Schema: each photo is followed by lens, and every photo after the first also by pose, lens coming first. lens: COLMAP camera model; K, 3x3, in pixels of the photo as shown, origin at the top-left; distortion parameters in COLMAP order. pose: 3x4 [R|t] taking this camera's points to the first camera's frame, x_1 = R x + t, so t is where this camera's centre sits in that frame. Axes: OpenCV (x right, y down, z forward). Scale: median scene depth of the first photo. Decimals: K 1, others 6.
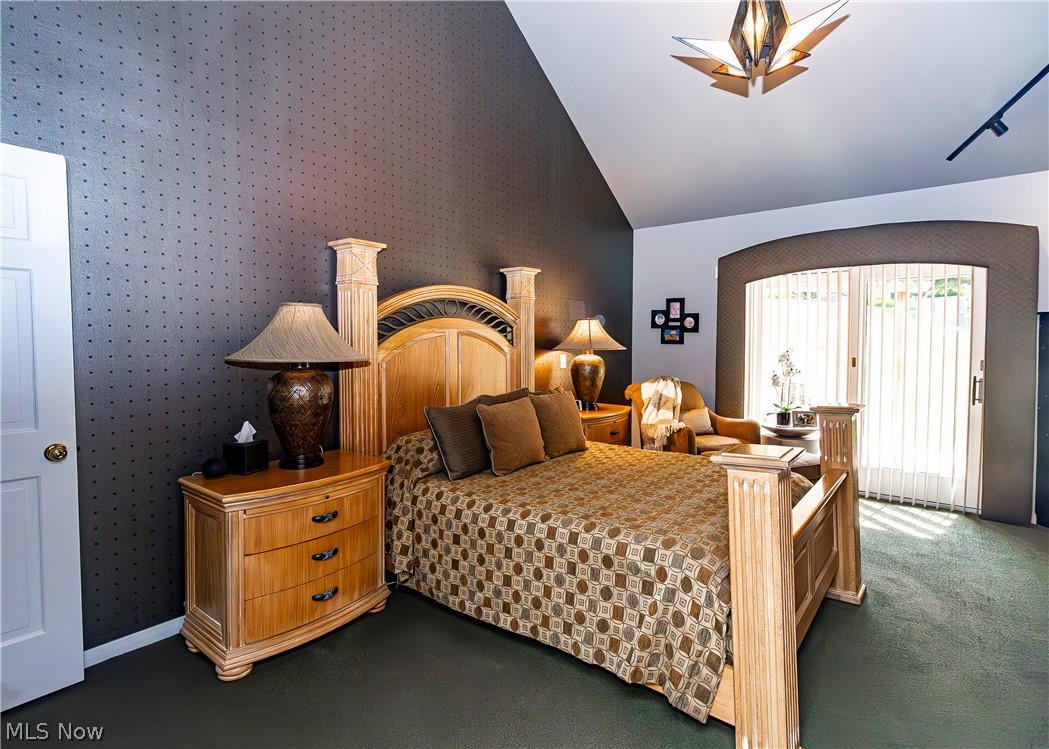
lens RADIAL K [[529.4, 0, 530.4], [0, 529.4, 356.4], [0, 0, 1]] dist [0.002398, -0.000125]
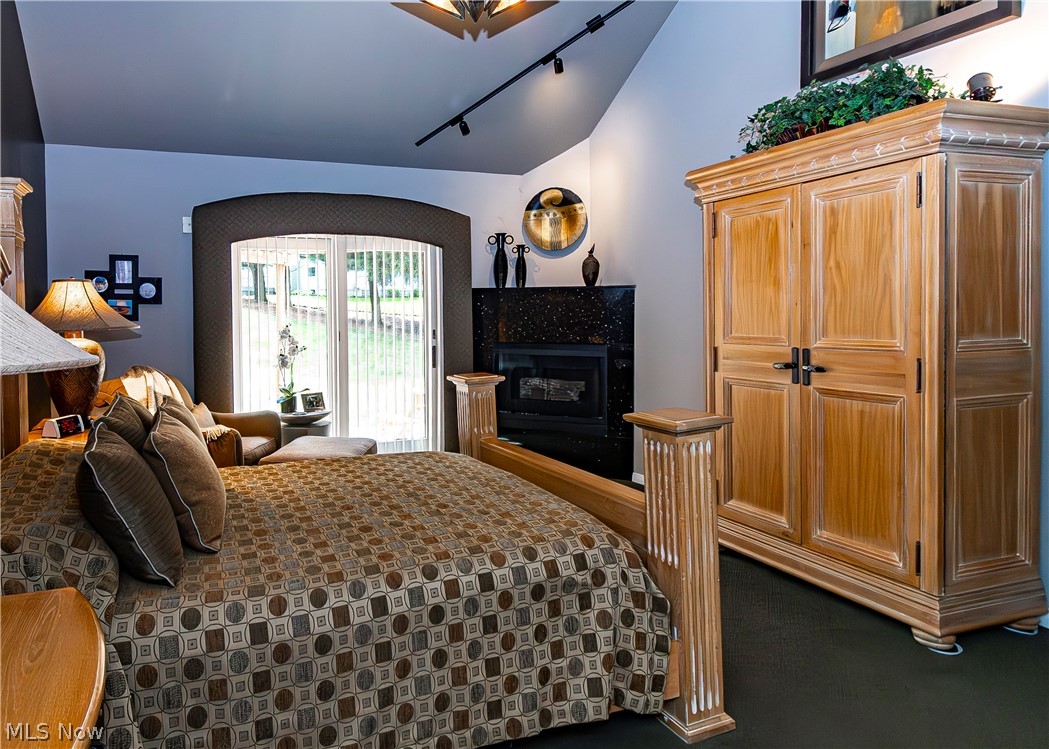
lens RADIAL K [[624.7, 0, 524.6], [0, 624.7, 322.8], [0, 0, 1]] dist [0.000262, 0.000196]
pose [[0.535681, -0.021987, 0.844134, -0.170815], [0.038010, 0.999276, 0.001907, -0.002508], [-0.843565, 0.031064, 0.536128, 0.139602]]
